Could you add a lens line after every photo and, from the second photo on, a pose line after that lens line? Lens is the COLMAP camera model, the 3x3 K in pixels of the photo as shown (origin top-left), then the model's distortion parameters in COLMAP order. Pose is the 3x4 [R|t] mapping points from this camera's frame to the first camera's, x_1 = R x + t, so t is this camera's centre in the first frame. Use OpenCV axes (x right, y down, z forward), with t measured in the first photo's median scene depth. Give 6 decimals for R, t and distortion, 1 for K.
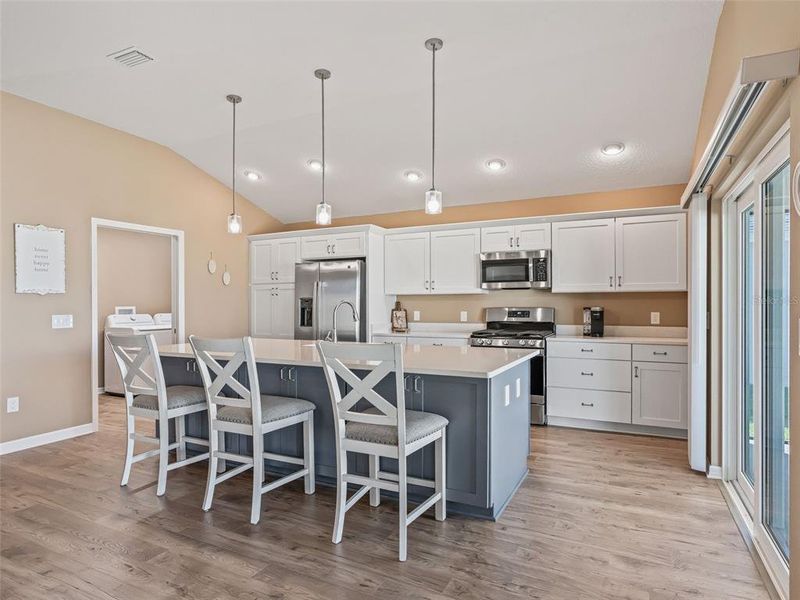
lens RADIAL K [[415.5, 0, 400.0], [0, 415.5, 300.0], [0, 0, 1]] dist [-0.021768, 0.013562]
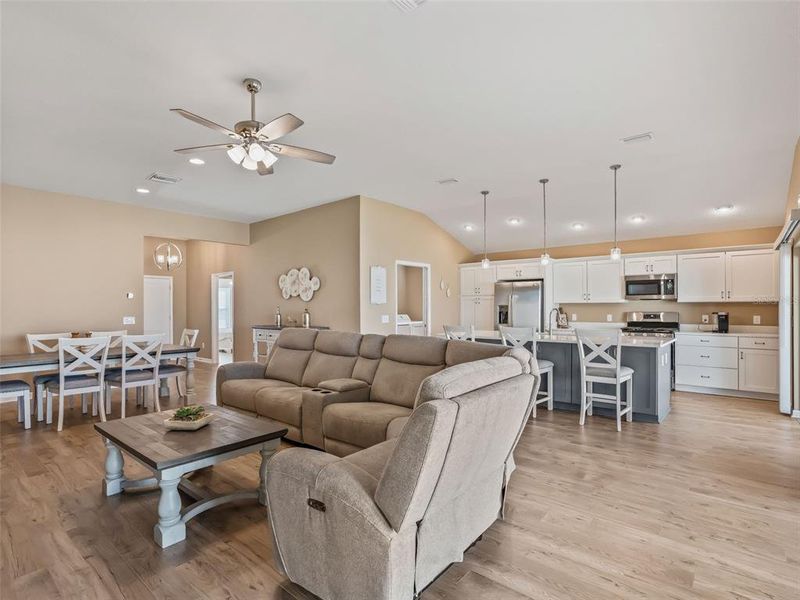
lens RADIAL K [[415.5, 0, 400.0], [0, 415.5, 300.0], [0, 0, 1]] dist [-0.021768, 0.013562]
pose [[0.985154, -0.000359, -0.171673, -0.362053], [-0.000231, 0.999994, -0.003419, -0.020527], [0.171673, 0.003408, 0.985148, -0.632004]]
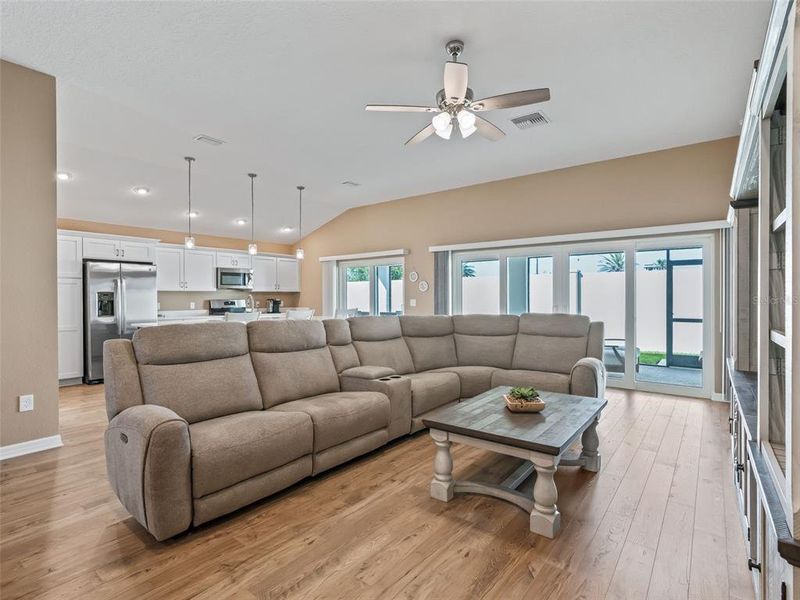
lens RADIAL K [[415.5, 0, 400.0], [0, 415.5, 300.0], [0, 0, 1]] dist [-0.021768, 0.013562]
pose [[0.132588, -0.000339, 0.991171, -1.433838], [-0.007371, 0.999972, 0.001328, 0.012619], [-0.991144, -0.007482, 0.132582, 0.049087]]
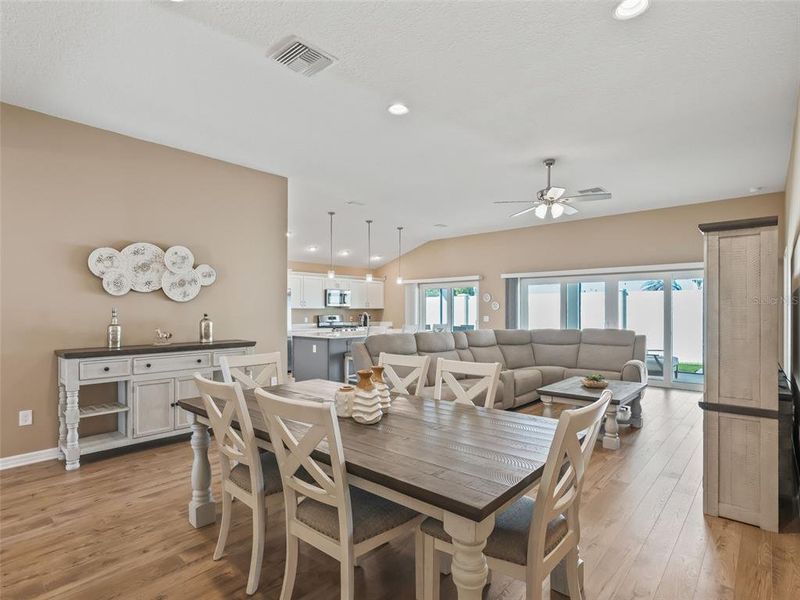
lens RADIAL K [[422.1, 0, 405.3], [0, 422.1, 309.3], [0, 0, 1]] dist [-0.002551, 0.000118]
pose [[0.198586, 0.008690, 0.980045, -1.895216], [-0.012553, 0.999901, -0.006322, -0.004009], [-0.980003, -0.011047, 0.198675, 0.194436]]
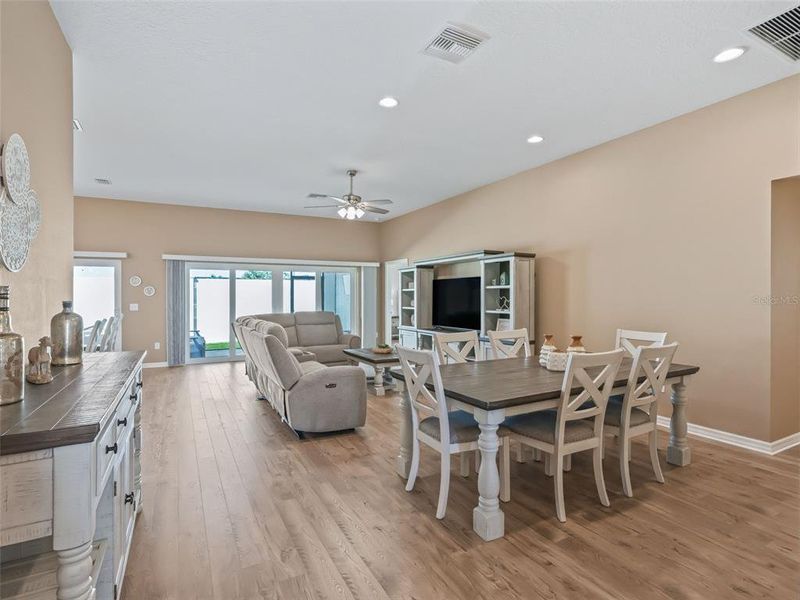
lens RADIAL K [[415.5, 0, 400.0], [0, 415.5, 300.0], [0, 0, 1]] dist [-0.021768, 0.013562]
pose [[-0.848283, 0.003286, 0.529533, -1.563938], [0.001594, 0.999992, -0.003652, 0.004553], [-0.529540, -0.002253, -0.848282, 1.050426]]
